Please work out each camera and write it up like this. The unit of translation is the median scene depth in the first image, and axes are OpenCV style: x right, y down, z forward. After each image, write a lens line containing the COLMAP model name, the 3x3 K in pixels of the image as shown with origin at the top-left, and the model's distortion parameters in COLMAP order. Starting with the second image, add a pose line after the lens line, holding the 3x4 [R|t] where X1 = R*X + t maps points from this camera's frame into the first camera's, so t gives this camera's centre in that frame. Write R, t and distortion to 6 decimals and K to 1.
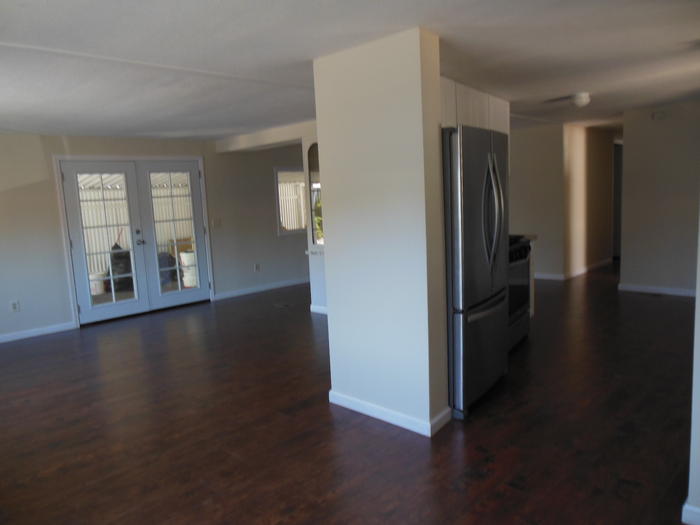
lens RADIAL K [[533.3, 0, 346.0], [0, 533.3, 262.0], [0, 0, 1]] dist [-0.051203, 0.067568]
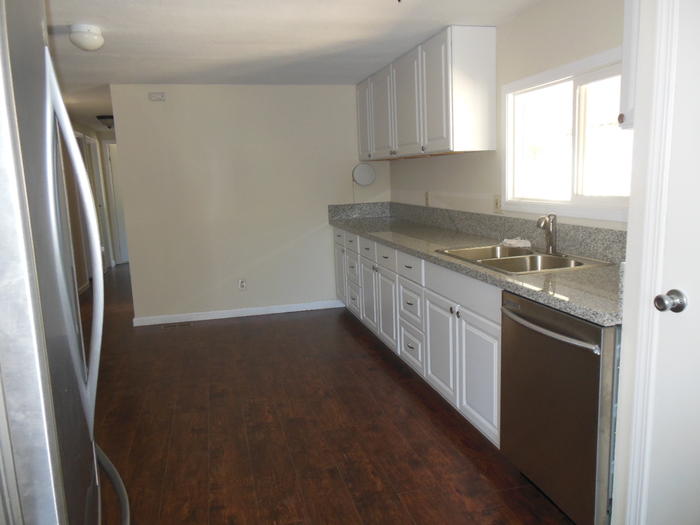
lens RADIAL K [[533.3, 0, 350.1], [0, 533.3, 264.2], [0, 0, 1]] dist [-0.051203, 0.067568]
pose [[0.505397, -0.112362, 0.855540, 0.043661], [0.122211, 0.990812, 0.057933, -0.040397], [-0.854189, 0.075277, 0.514485, 0.352332]]
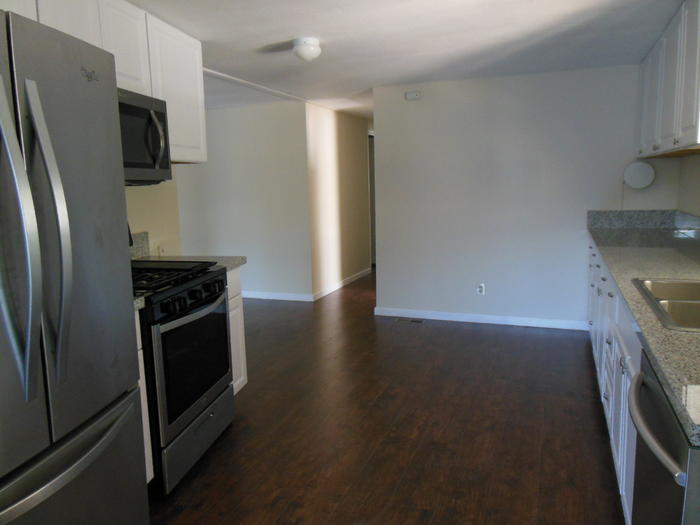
lens RADIAL K [[533.3, 0, 348.7], [0, 533.3, 260.1], [0, 0, 1]] dist [-0.051203, 0.067568]
pose [[0.918095, -0.028888, 0.395306, 0.168840], [0.028516, 0.999570, 0.006818, -0.035882], [-0.395333, 0.005013, 0.918524, 0.285389]]
